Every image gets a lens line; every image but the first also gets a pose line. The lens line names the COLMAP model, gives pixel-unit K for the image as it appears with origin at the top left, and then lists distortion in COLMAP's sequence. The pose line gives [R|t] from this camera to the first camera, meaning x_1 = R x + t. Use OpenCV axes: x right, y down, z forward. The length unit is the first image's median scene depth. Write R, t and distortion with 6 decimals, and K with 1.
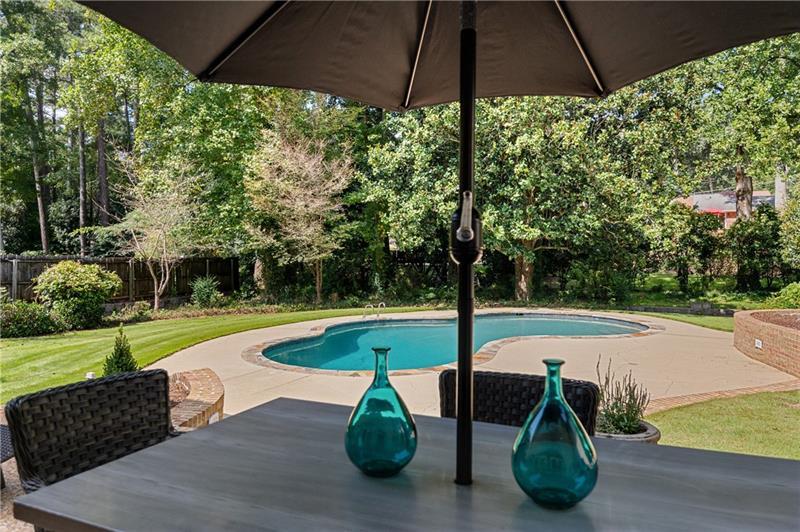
lens RADIAL K [[555.0, 0, 411.9], [0, 555.0, 253.4], [0, 0, 1]] dist [-0.014096, 0.009887]
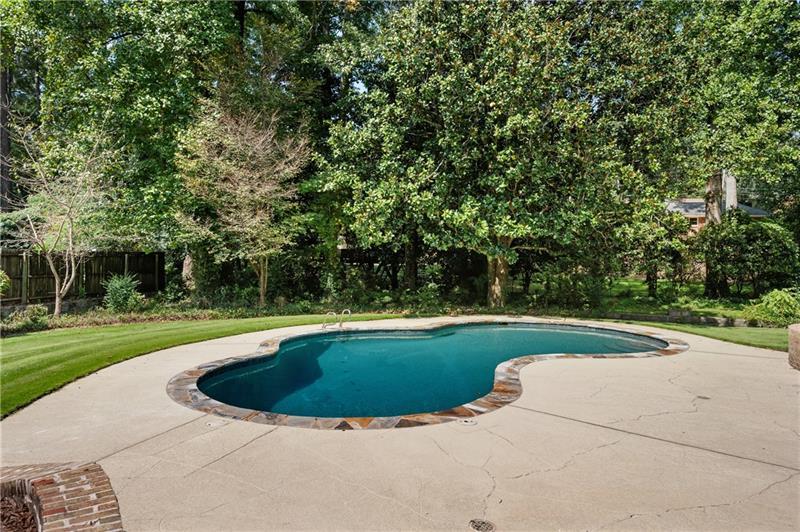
lens RADIAL K [[555.0, 0, 410.8], [0, 555.0, 239.1], [0, 0, 1]] dist [-0.014096, 0.009887]
pose [[0.993200, 0.021484, 0.114419, -0.045905], [-0.018291, 0.999415, -0.028886, 0.005549], [-0.114972, 0.026597, 0.993013, 0.143369]]
